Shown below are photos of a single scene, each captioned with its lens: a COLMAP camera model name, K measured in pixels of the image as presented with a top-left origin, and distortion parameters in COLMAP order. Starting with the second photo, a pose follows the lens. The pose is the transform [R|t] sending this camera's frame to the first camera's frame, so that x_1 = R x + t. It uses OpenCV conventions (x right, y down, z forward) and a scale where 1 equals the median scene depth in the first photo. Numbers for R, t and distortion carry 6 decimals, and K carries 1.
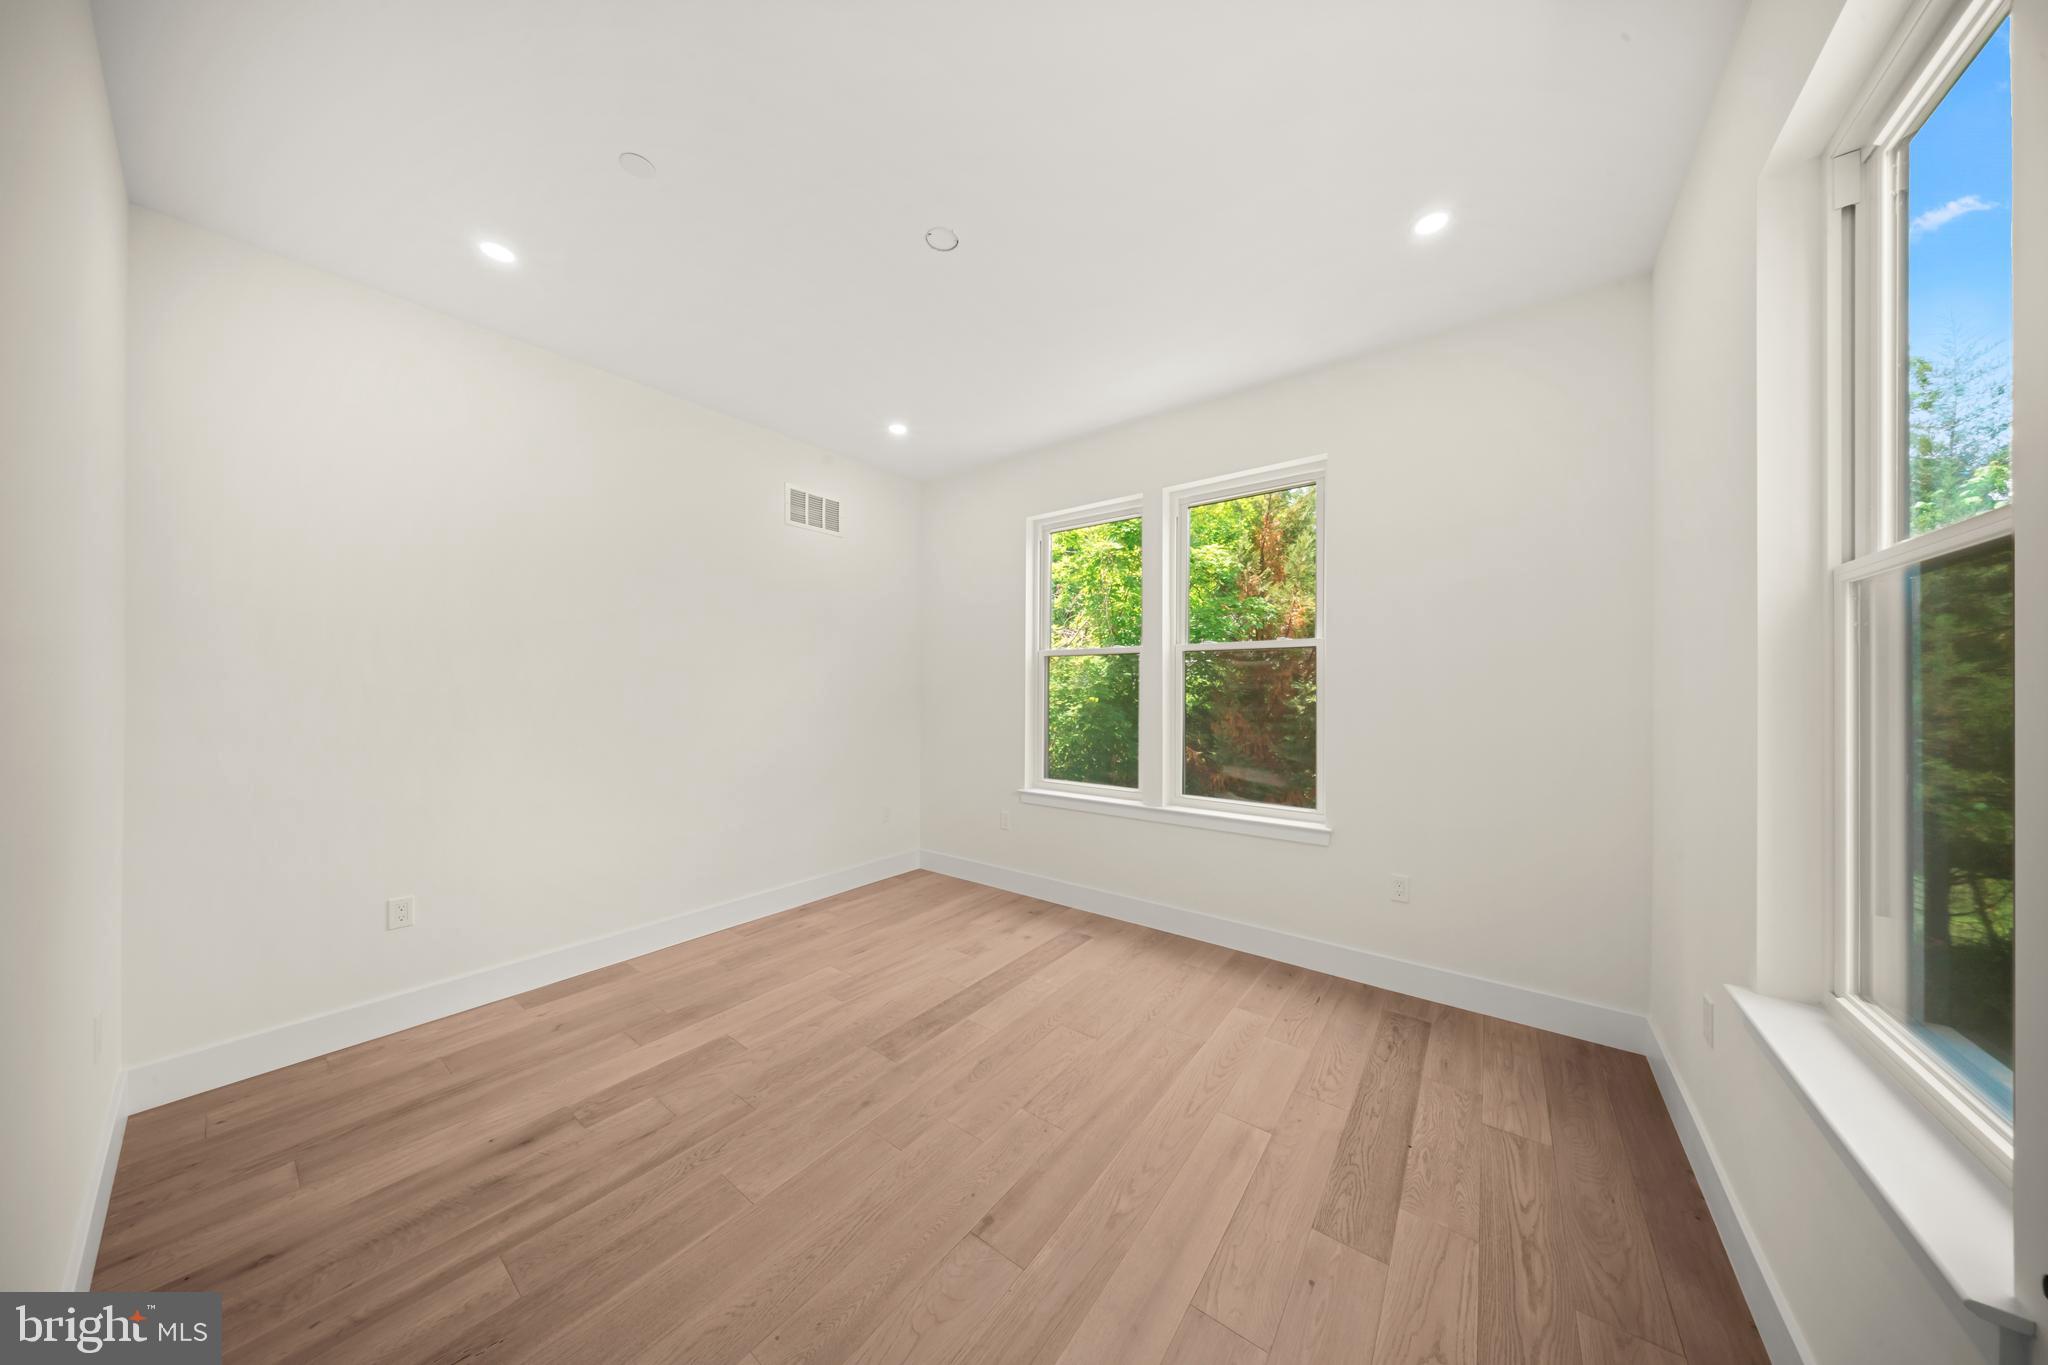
lens RADIAL K [[610.9, 0, 1030.0], [0, 610.9, 685.9], [0, 0, 1]] dist [0.000928, 0.000028]
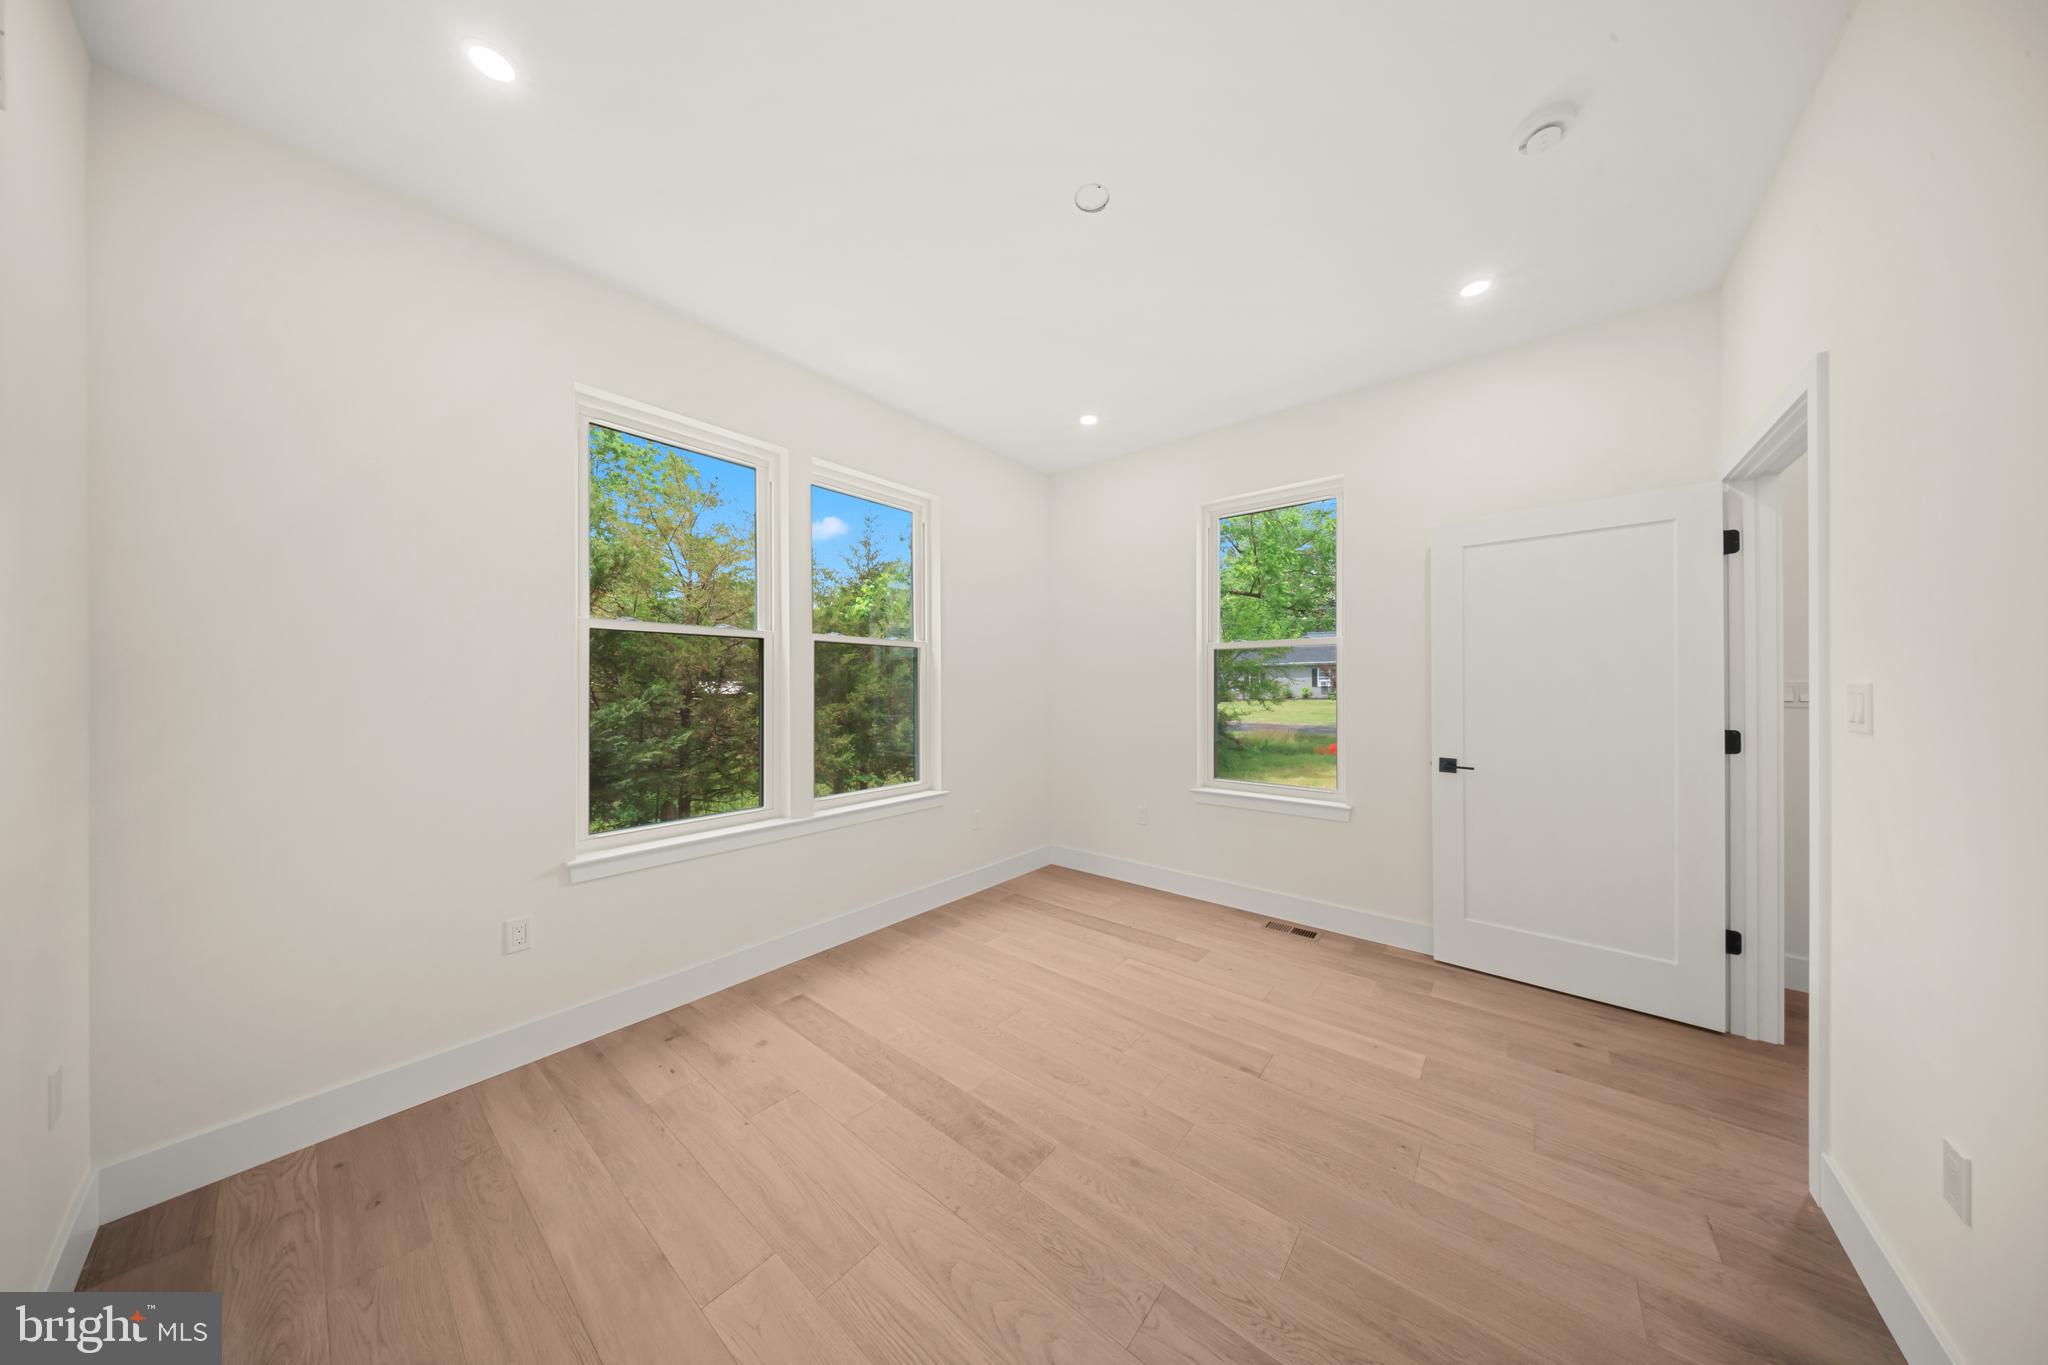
lens RADIAL K [[610.9, 0, 1030.0], [0, 610.9, 685.9], [0, 0, 1]] dist [0.000928, 0.000028]
pose [[0.041998, -0.009275, 0.999075, -0.936605], [-0.000534, 0.999957, 0.009306, -0.000671], [-0.999118, -0.000924, 0.041991, 0.918602]]
